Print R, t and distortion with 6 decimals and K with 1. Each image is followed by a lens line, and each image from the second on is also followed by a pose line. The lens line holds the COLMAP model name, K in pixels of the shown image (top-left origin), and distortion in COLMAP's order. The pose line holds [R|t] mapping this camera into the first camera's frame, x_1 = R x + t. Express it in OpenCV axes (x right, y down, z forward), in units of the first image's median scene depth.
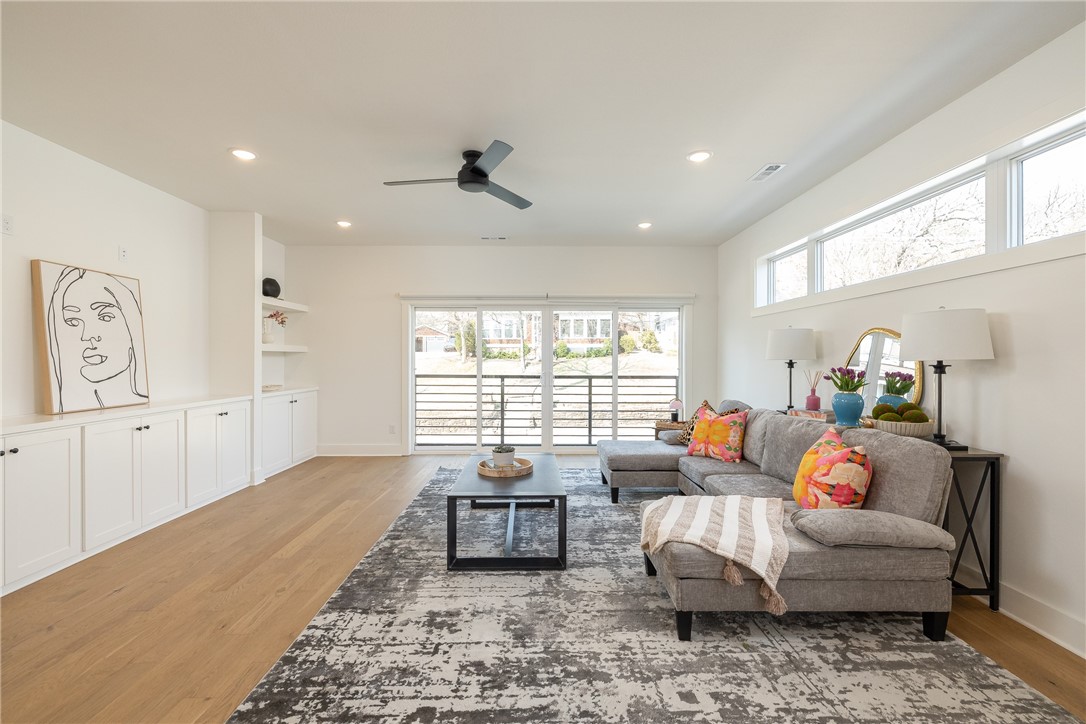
lens RADIAL K [[467.5, 0, 540.9], [0, 467.5, 359.9], [0, 0, 1]] dist [-0.001558, 0.000853]
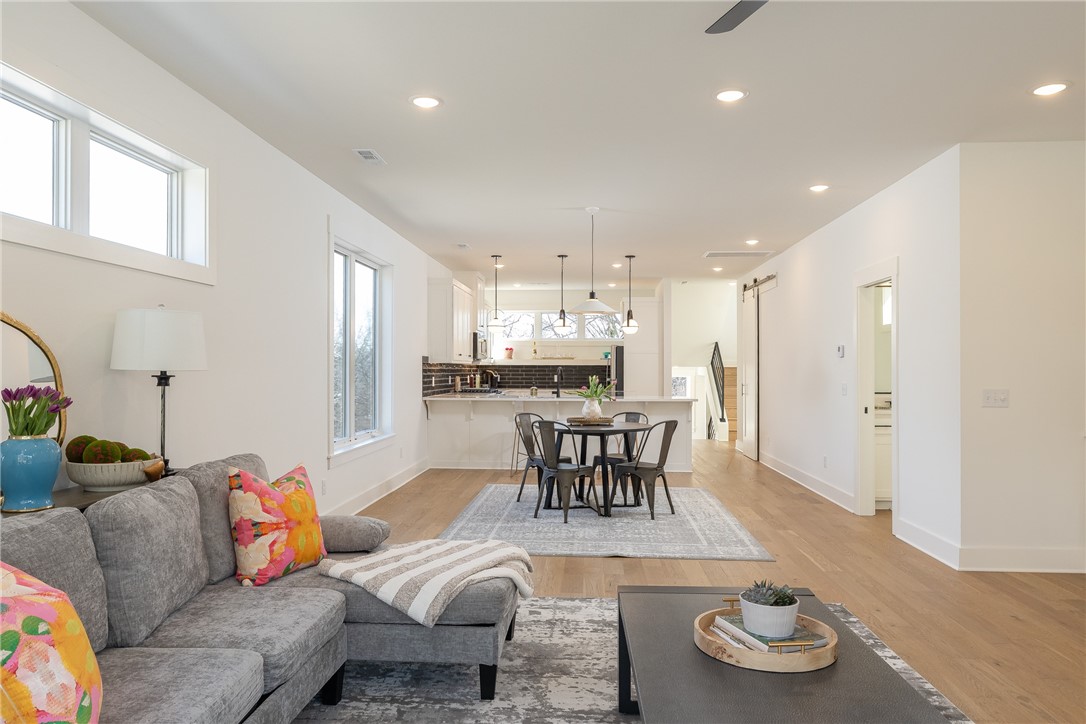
lens RADIAL K [[711.3, 0, 541.4], [0, 711.3, 367.2], [0, 0, 1]] dist [0.009062, 0.001779]
pose [[-0.996751, -0.003658, 0.080465, 0.071203], [-0.003706, 0.999993, -0.000442, -0.004537], [-0.080463, -0.000739, -0.996757, 1.738680]]
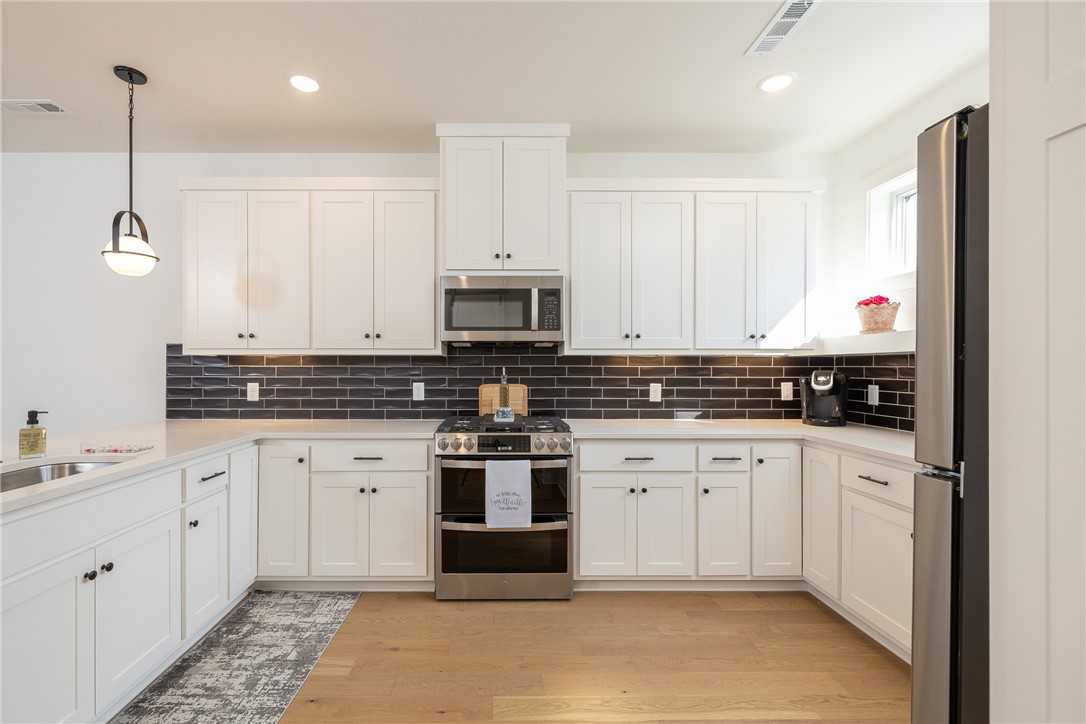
lens RADIAL K [[467.5, 0, 497.8], [0, 467.5, 370.3], [0, 0, 1]] dist [-0.001558, 0.000853]
pose [[0.007177, -0.009064, 0.999933, -0.262371], [0.001933, 0.999957, 0.009050, 0.002607], [-0.999972, 0.001868, 0.007195, -1.915791]]
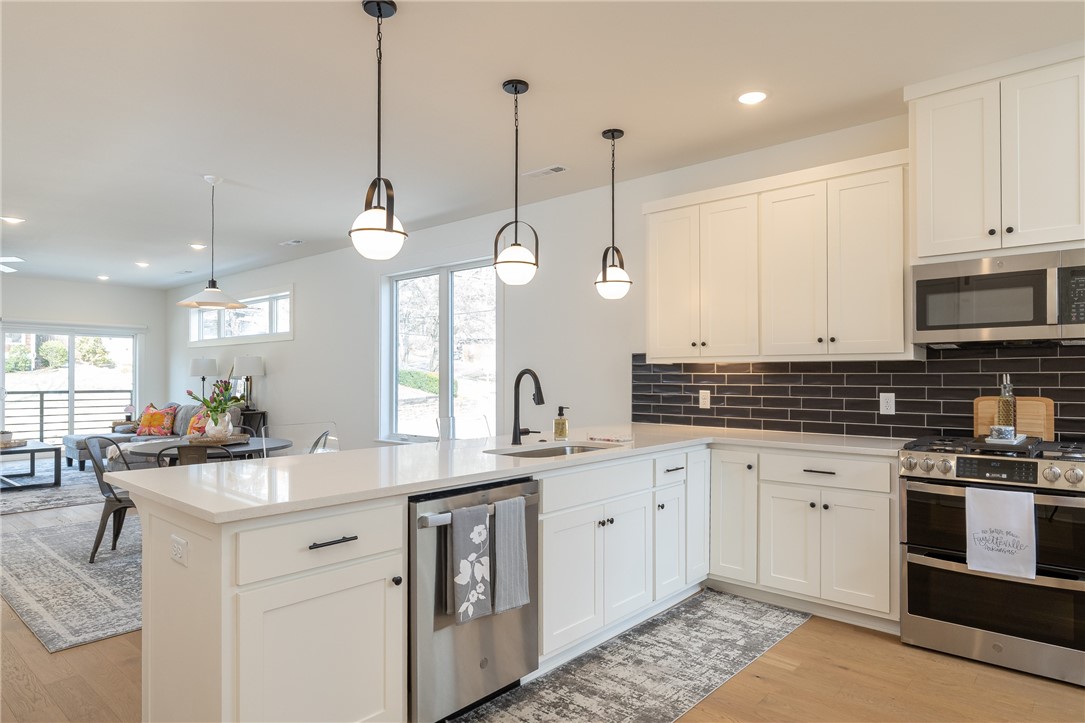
lens RADIAL K [[642.7, 0, 539.4], [0, 642.7, 369.3], [0, 0, 1]] dist [0.001165, 0.002972]
pose [[0.668480, 0.004332, 0.743717, -0.552878], [0.004480, 0.999941, -0.009852, 0.004193], [-0.743716, 0.009918, 0.668422, -2.054904]]
